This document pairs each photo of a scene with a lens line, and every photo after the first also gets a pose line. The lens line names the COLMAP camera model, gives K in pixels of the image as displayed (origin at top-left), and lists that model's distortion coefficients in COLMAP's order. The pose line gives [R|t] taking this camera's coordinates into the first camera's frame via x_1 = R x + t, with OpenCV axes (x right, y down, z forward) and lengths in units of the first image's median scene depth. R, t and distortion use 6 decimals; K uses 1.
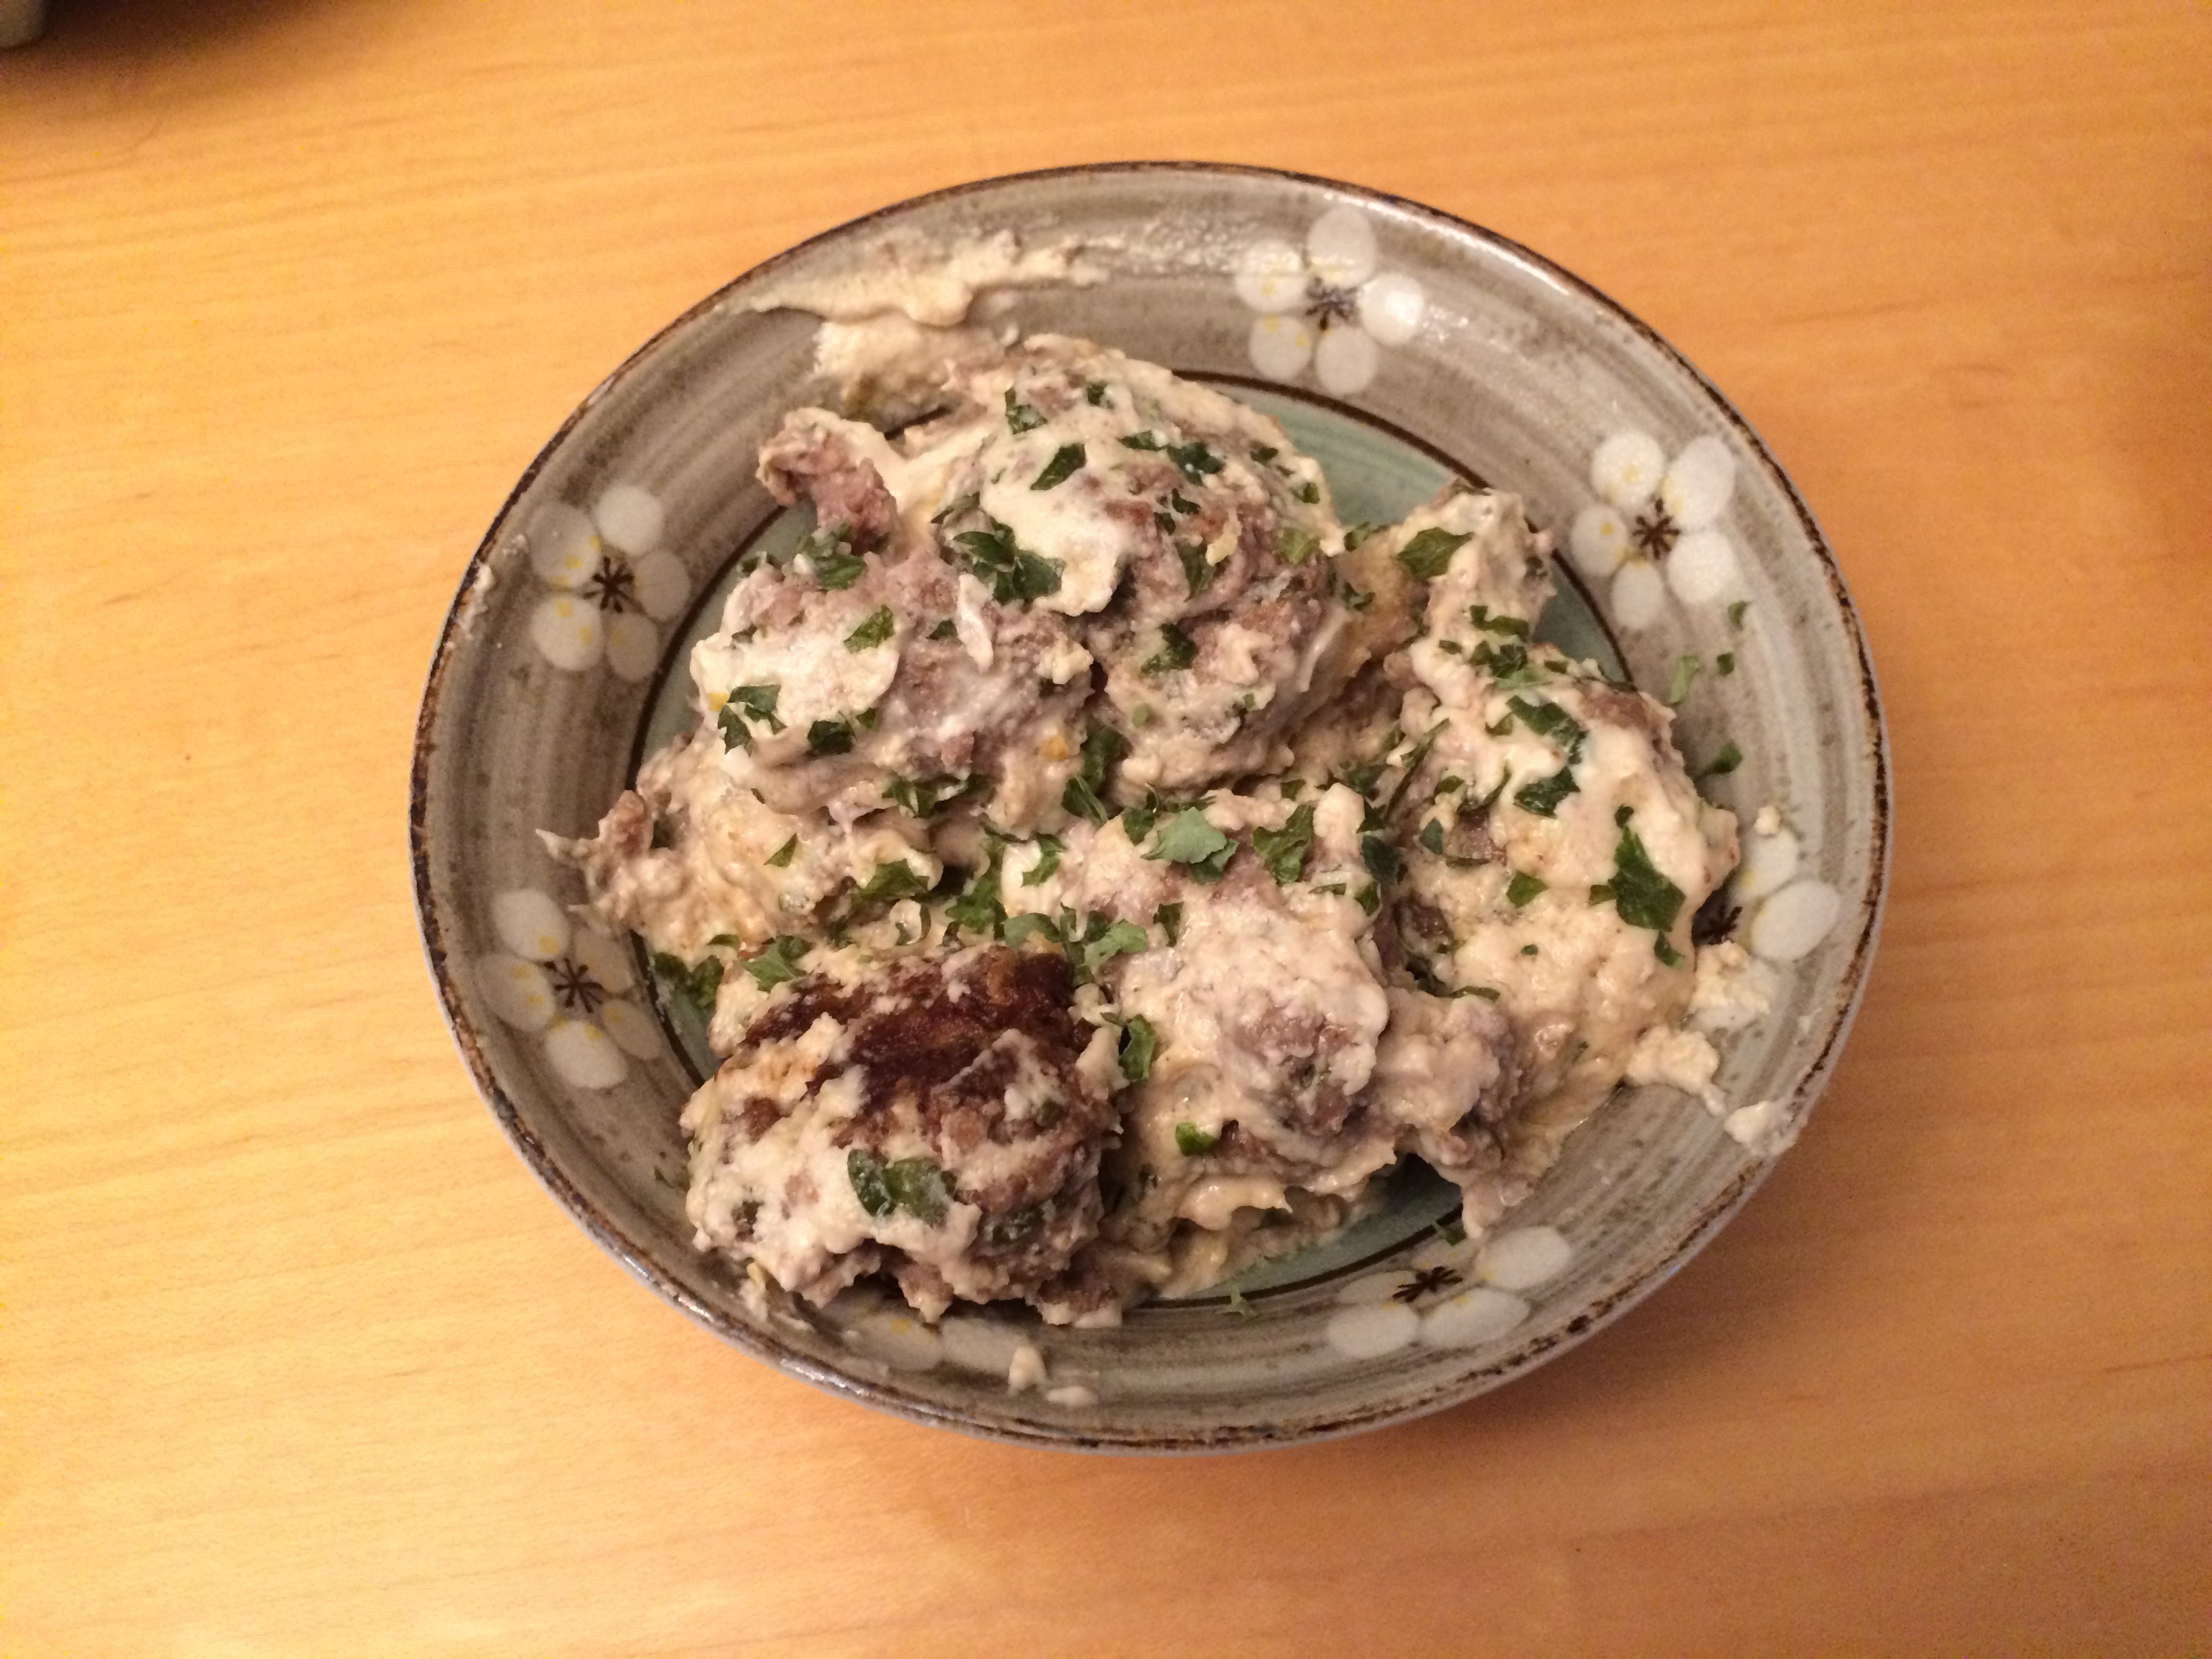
lens RADIAL K [[1910.2, 0, 1098.4], [0, 1910.2, 834.3], [0, 0, 1]] dist [0.073217, -0.108893]
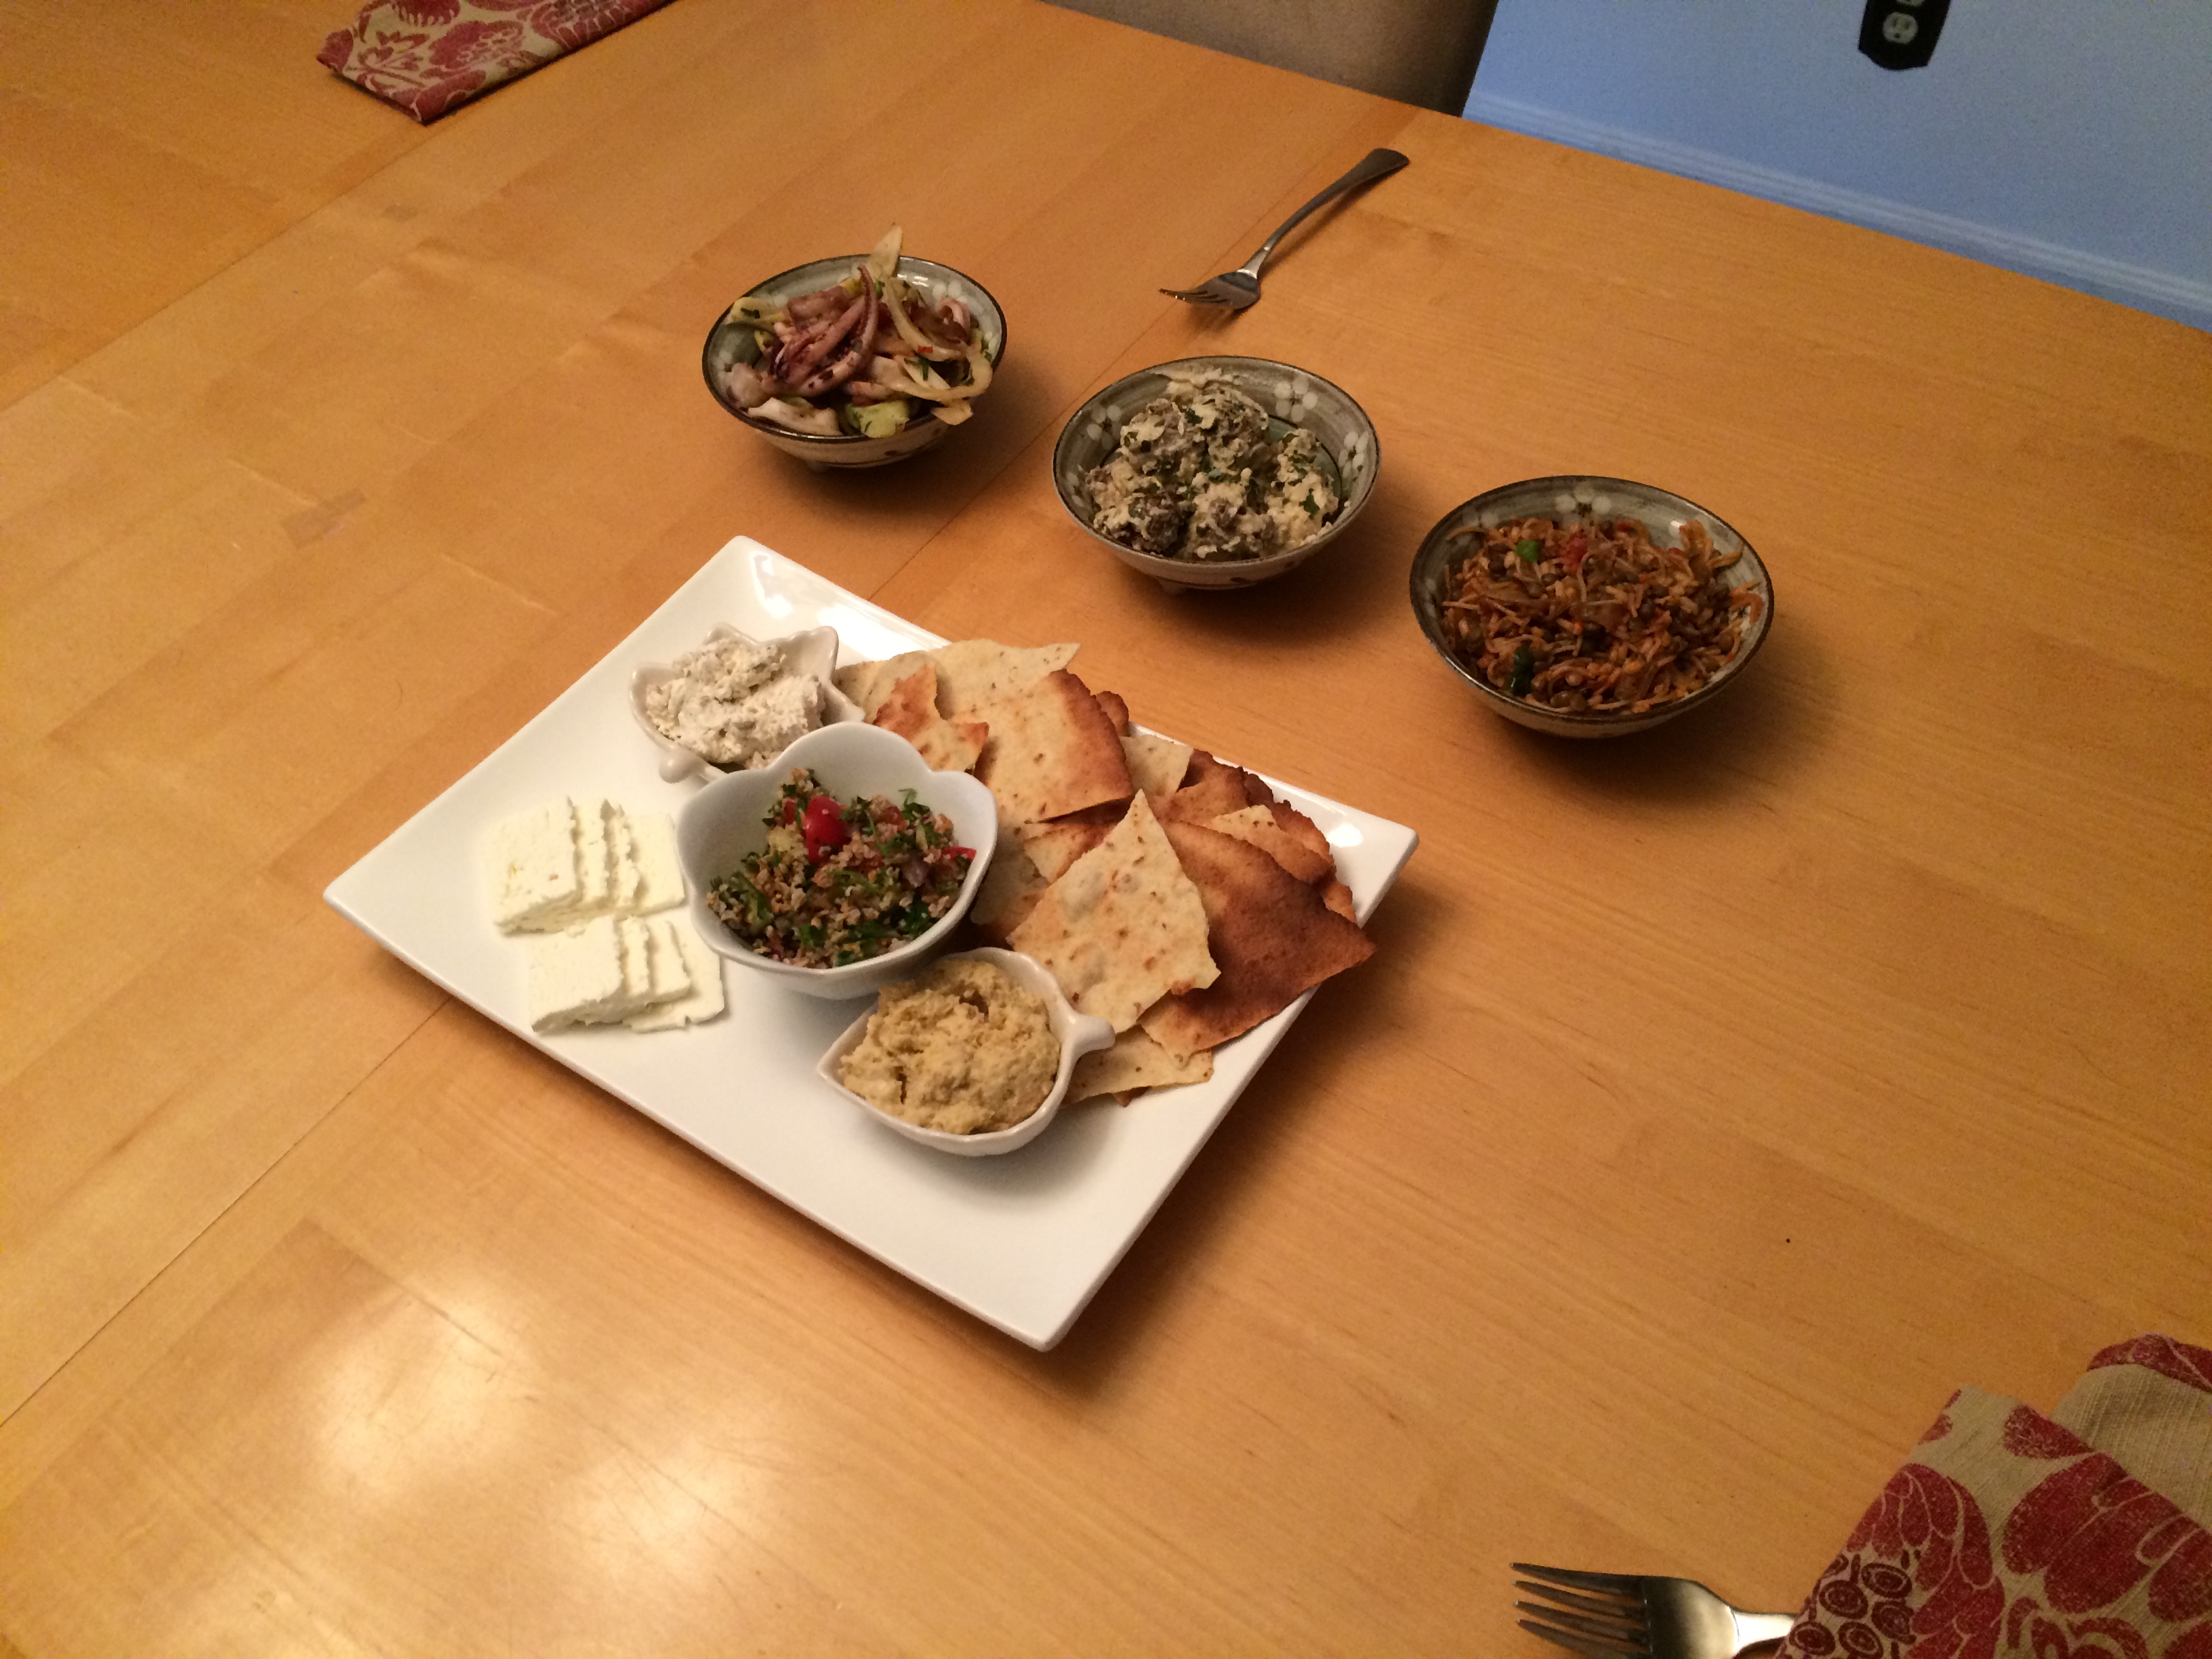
lens RADIAL K [[1910.2, 0, 1106.4], [0, 1910.2, 829.4], [0, 0, 1]] dist [0.073217, -0.108893]
pose [[0.955908, 0.203148, -0.212061, 0.925160], [-0.246252, 0.947934, -0.201941, 1.763099], [0.159997, 0.245258, 0.956164, -3.170028]]
